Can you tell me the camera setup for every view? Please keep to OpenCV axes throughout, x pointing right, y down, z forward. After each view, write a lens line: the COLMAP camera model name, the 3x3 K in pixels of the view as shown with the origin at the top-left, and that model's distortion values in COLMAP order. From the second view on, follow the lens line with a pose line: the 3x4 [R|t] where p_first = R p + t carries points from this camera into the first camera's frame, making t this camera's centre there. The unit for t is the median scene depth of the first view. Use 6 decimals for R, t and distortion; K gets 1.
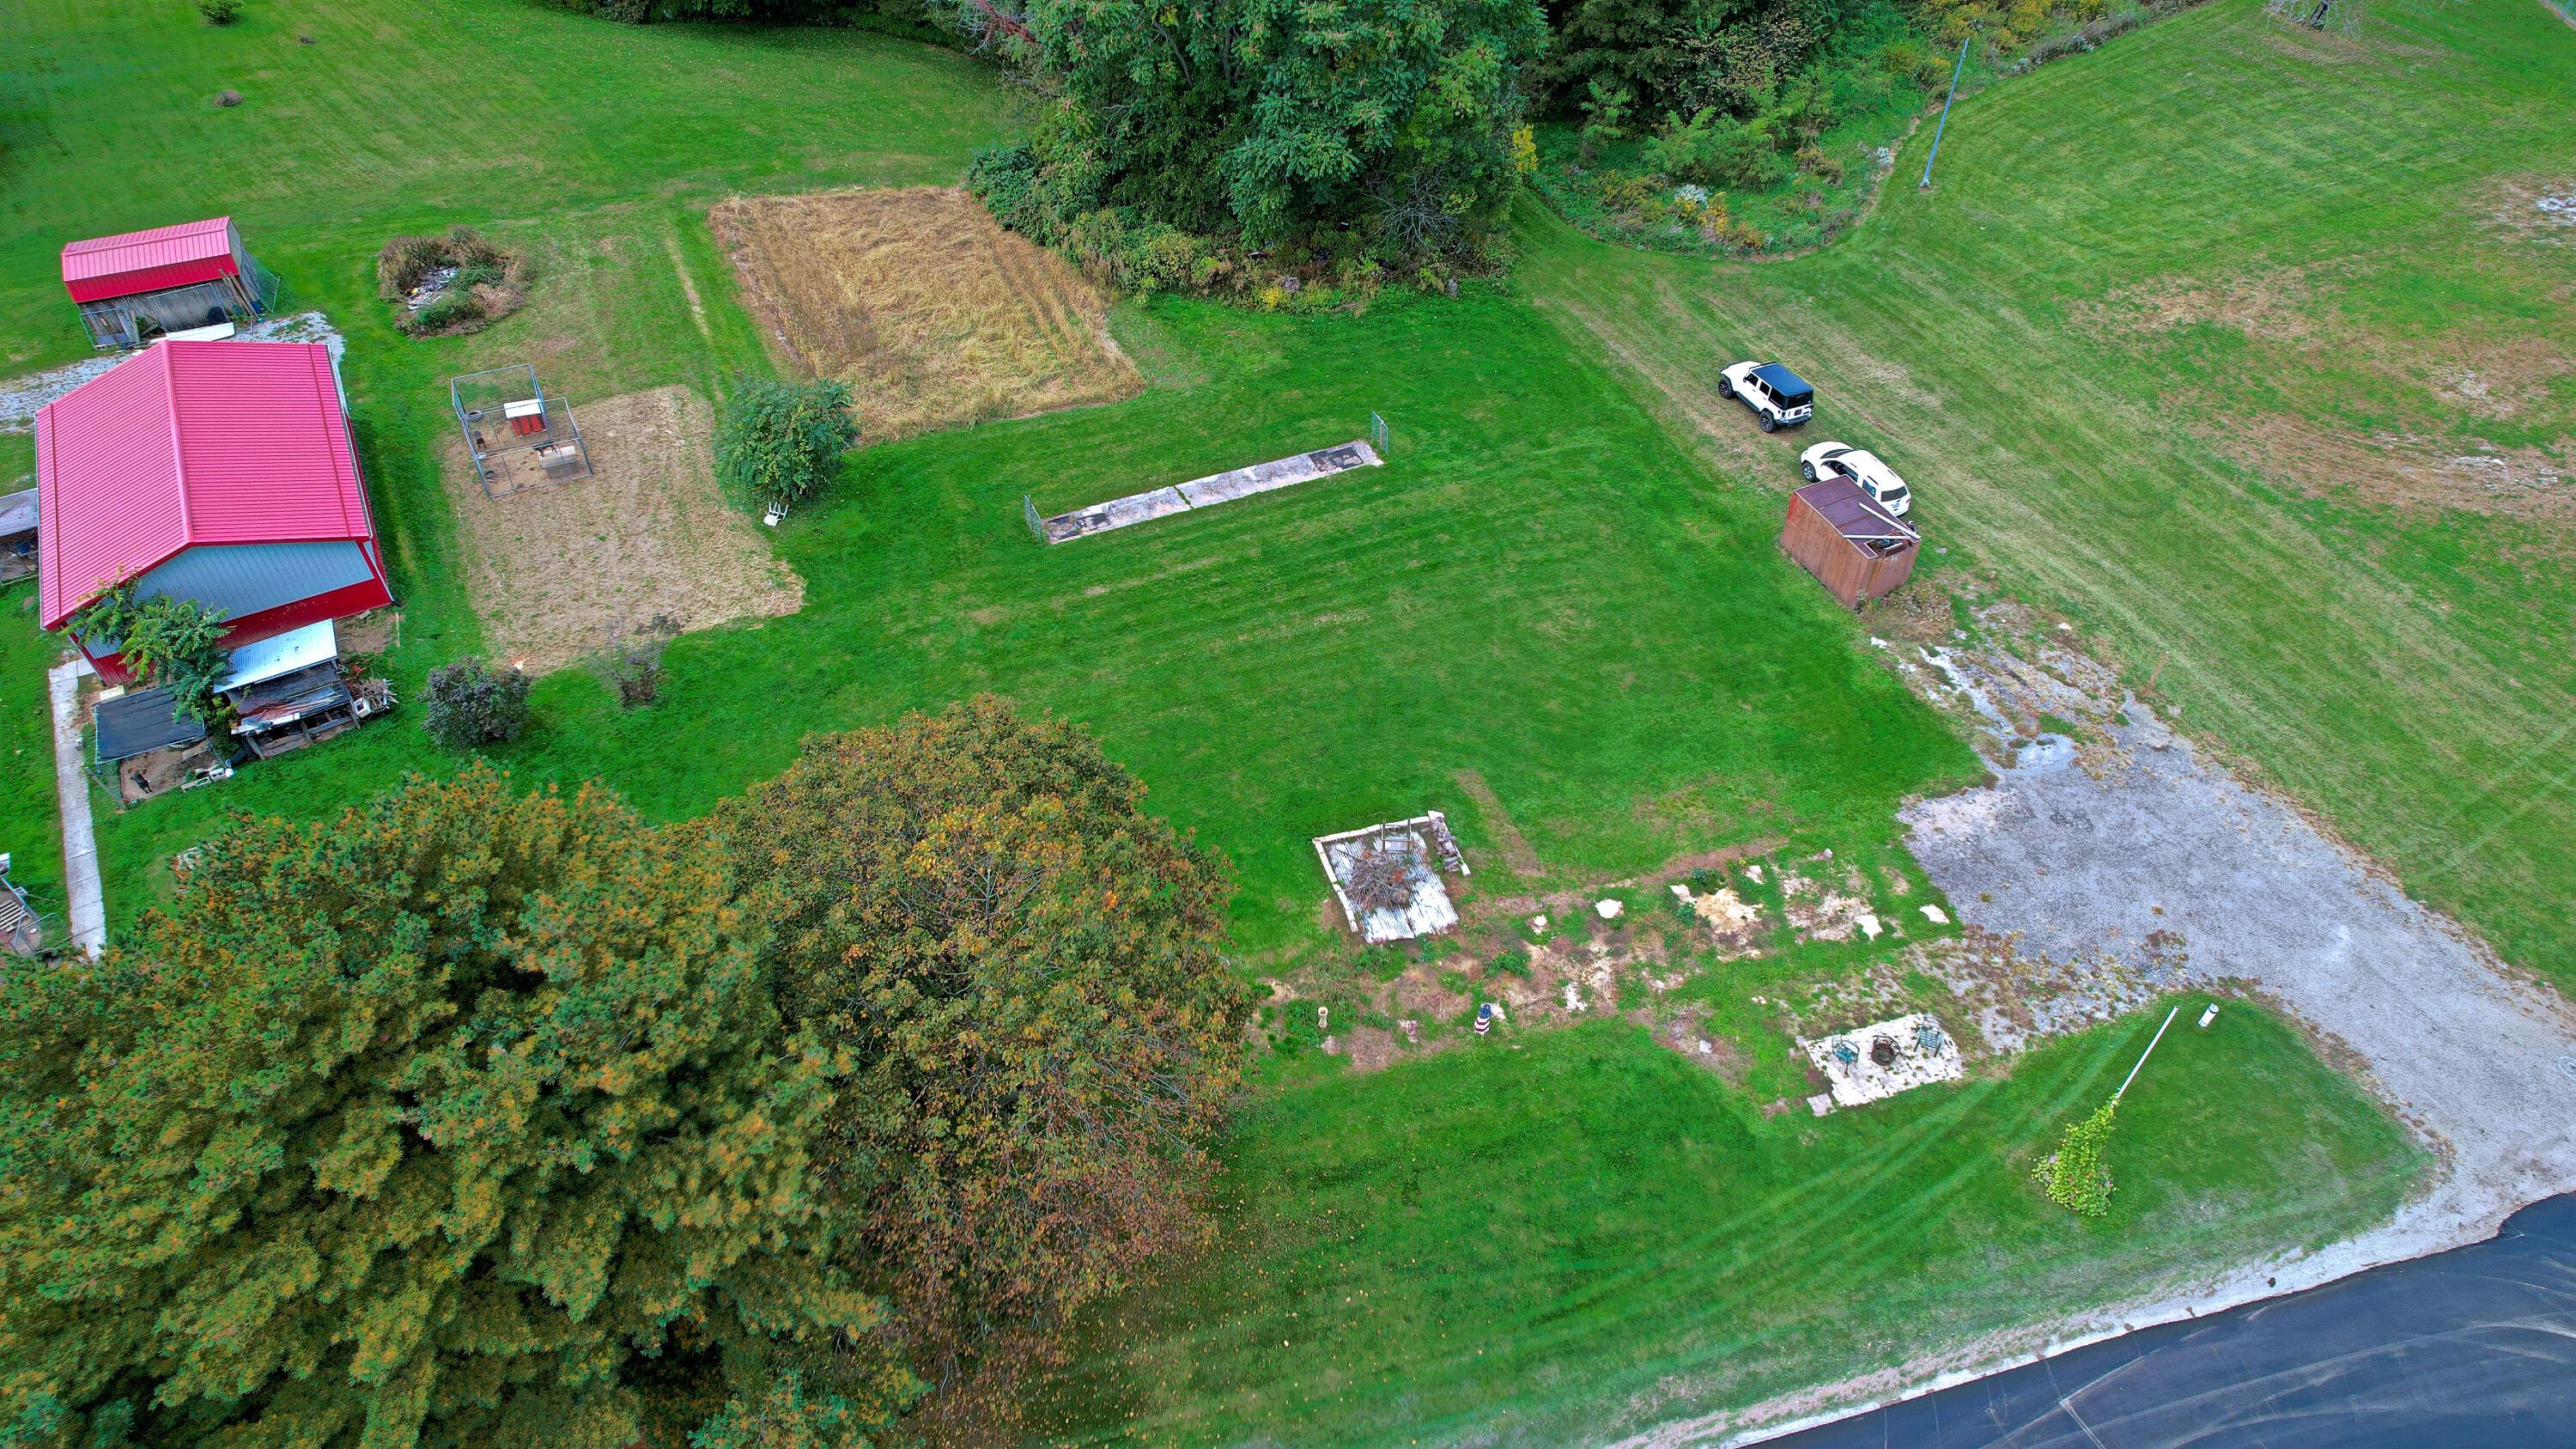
lens RADIAL K [[1640.7, 0, 1288.0], [0, 1640.7, 724.5], [0, 0, 1]] dist [-0.069984, 0.063596]
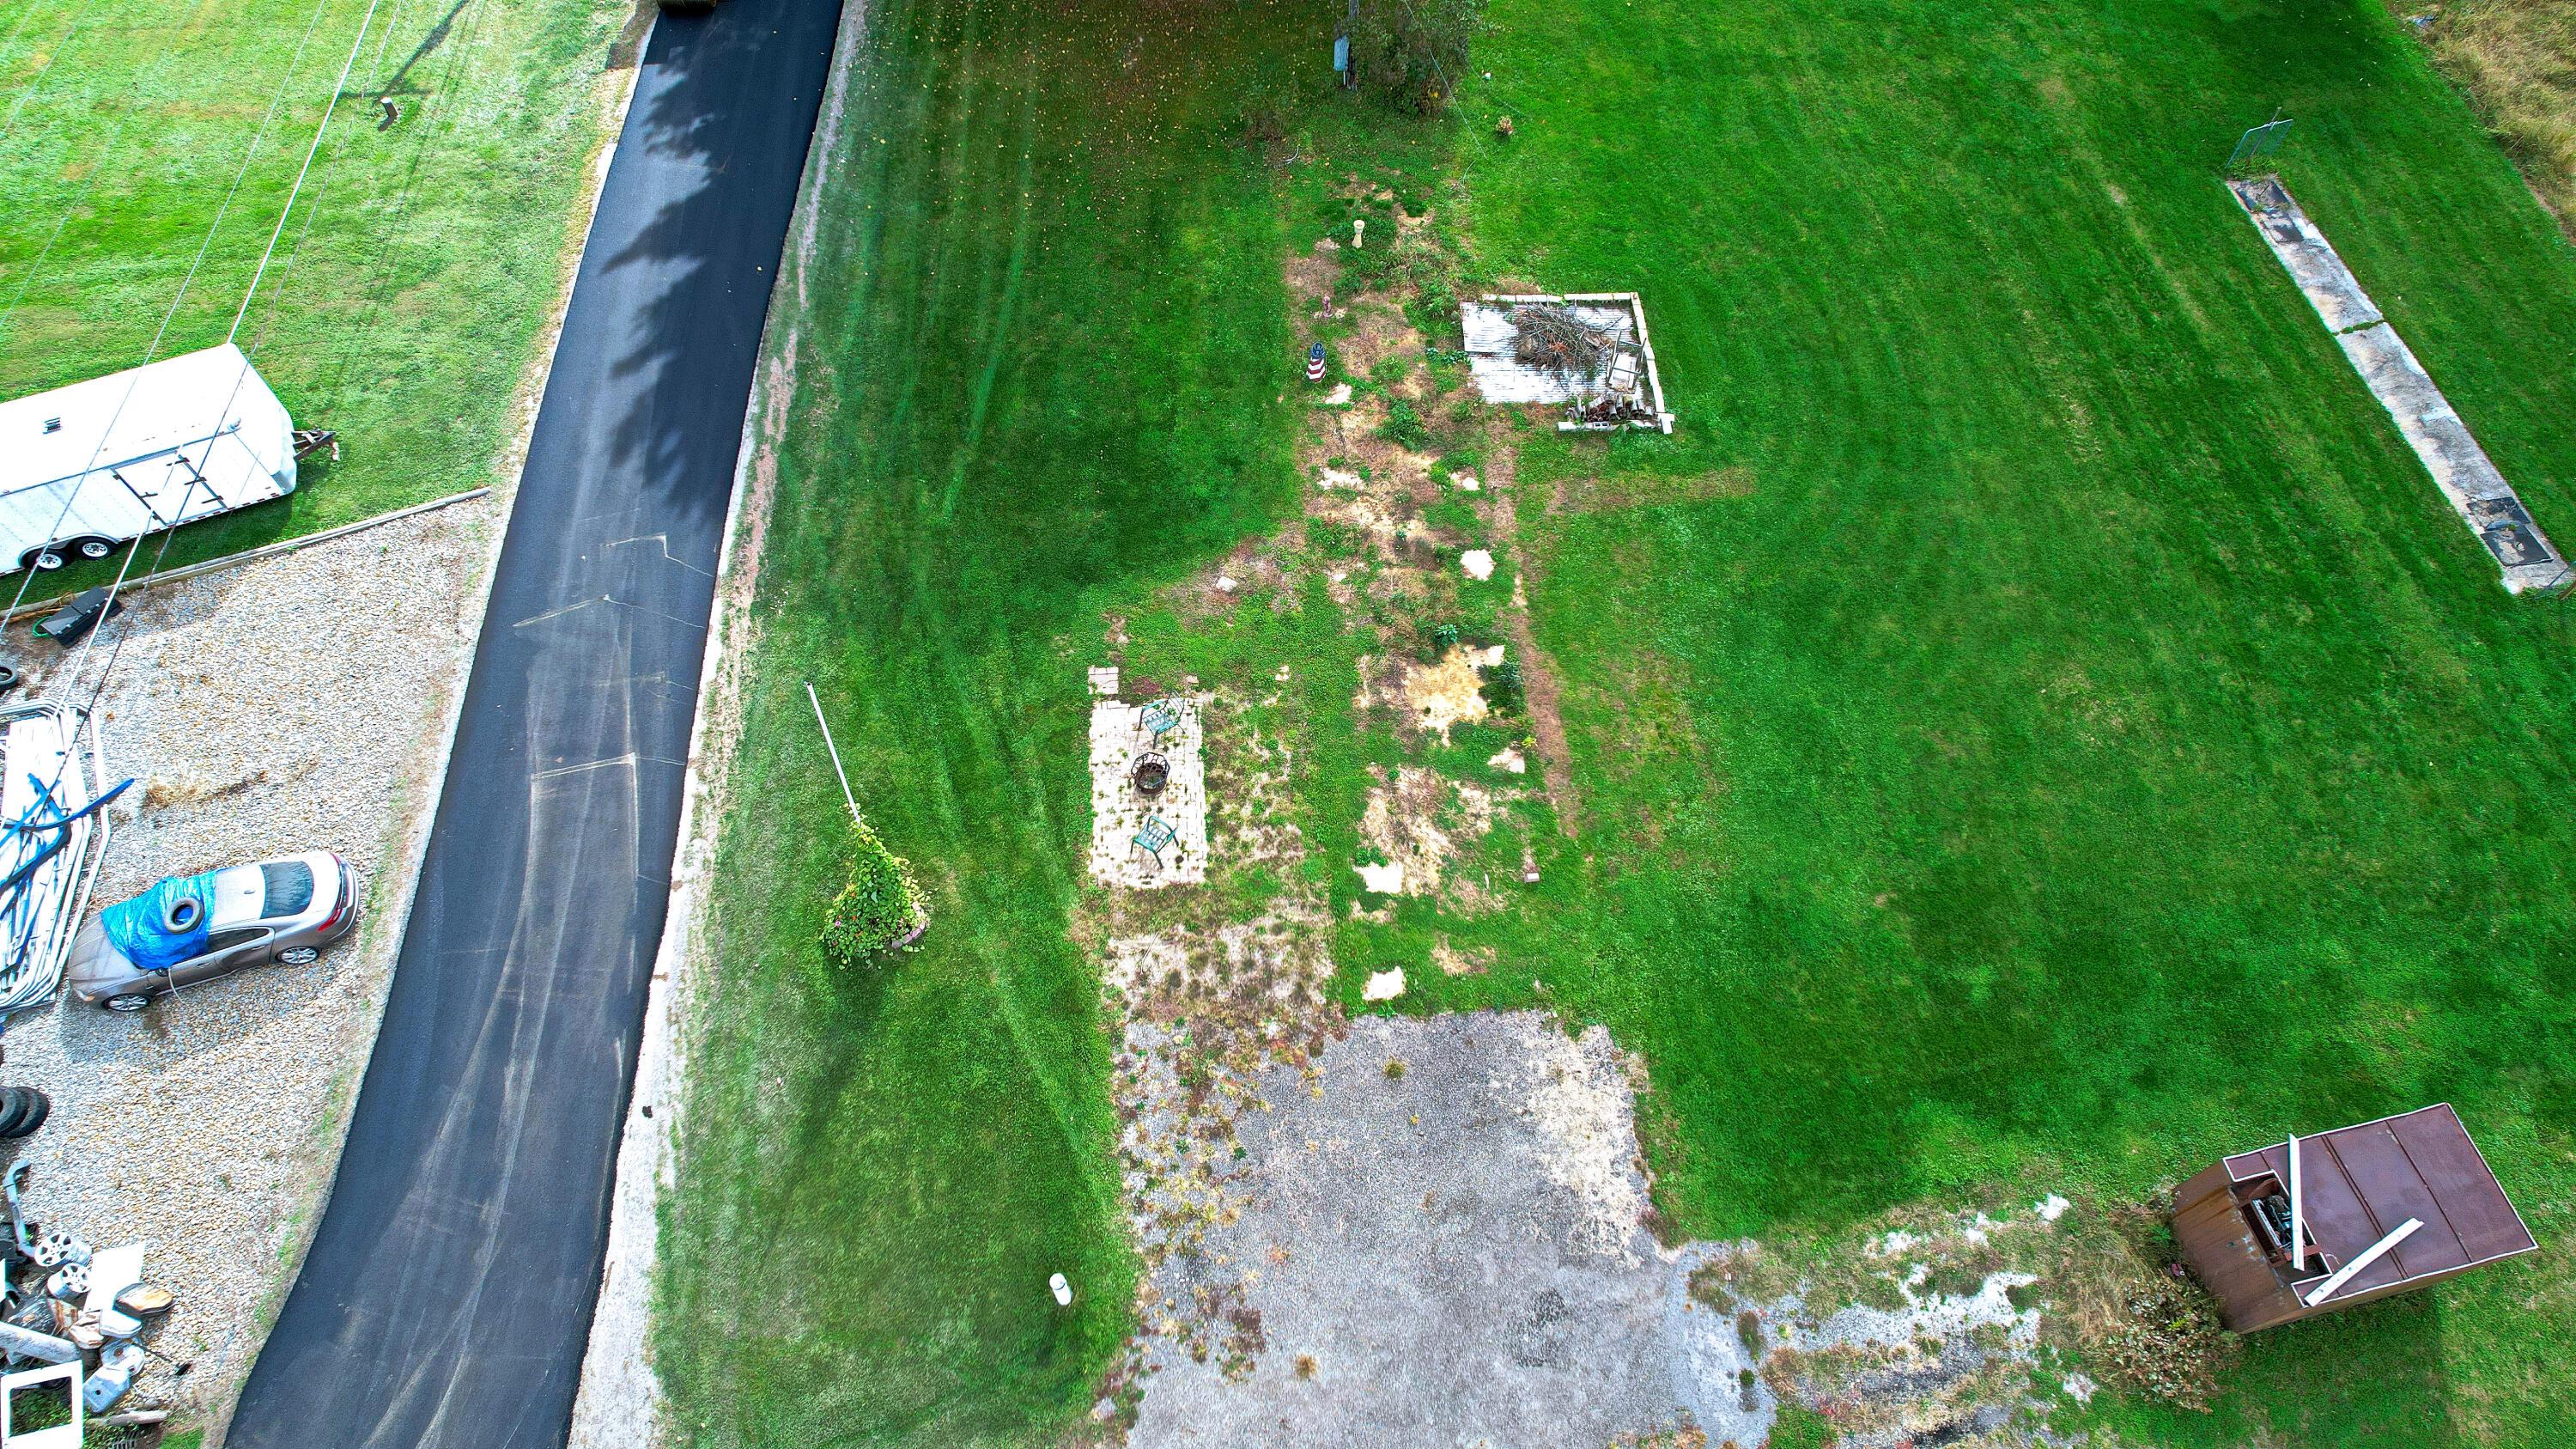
lens RADIAL K [[1640.7, 0, 1288.0], [0, 1640.7, 724.5], [0, 0, 1]] dist [-0.069984, 0.063596]
pose [[-0.214123, 0.821862, -0.527915, 0.645410], [-0.727033, 0.226849, 0.648045, -0.271506], [0.652361, 0.522573, 0.548947, 0.592189]]
